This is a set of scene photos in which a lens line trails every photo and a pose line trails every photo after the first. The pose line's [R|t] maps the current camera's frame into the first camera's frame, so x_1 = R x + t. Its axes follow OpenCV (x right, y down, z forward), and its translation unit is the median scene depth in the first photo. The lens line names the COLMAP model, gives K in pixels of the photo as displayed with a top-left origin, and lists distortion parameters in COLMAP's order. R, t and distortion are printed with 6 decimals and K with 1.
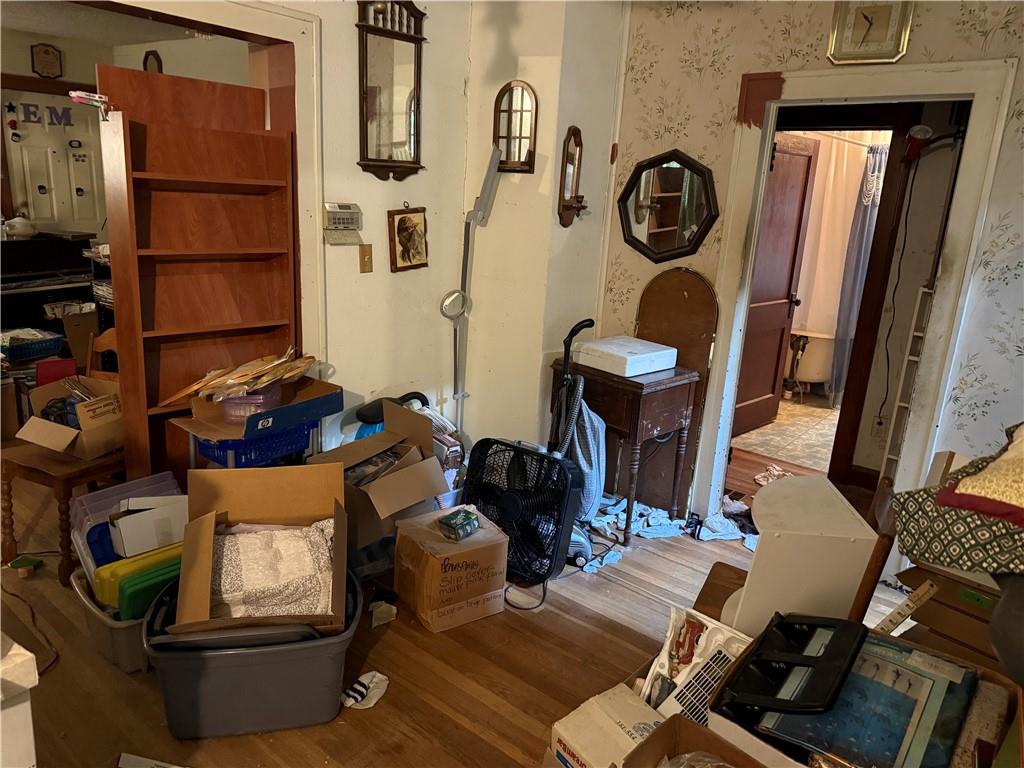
lens RADIAL K [[729.5, 0, 507.7], [0, 729.5, 384.5], [0, 0, 1]] dist [0.005120, -0.000097]
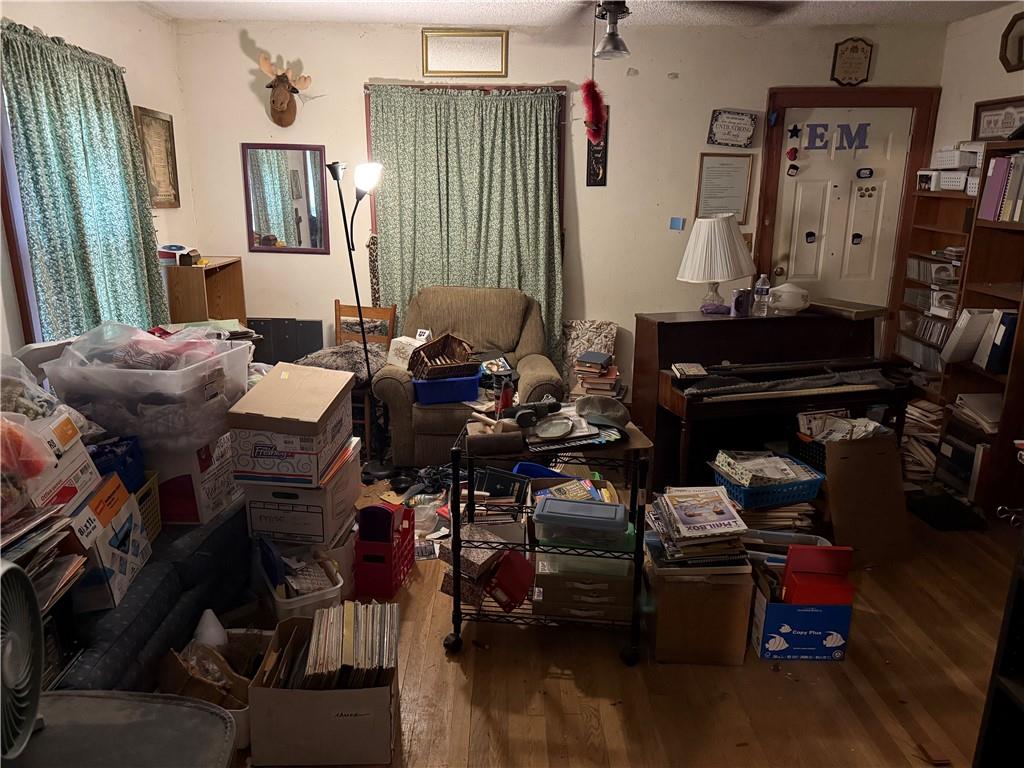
lens RADIAL K [[729.5, 0, 509.1], [0, 729.5, 381.4], [0, 0, 1]] dist [0.005120, -0.000097]
pose [[0.638100, 0.137469, -0.757583, -0.253411], [-0.166780, 0.985250, 0.038304, -0.101166], [0.751674, 0.101908, 0.651614, 0.304390]]
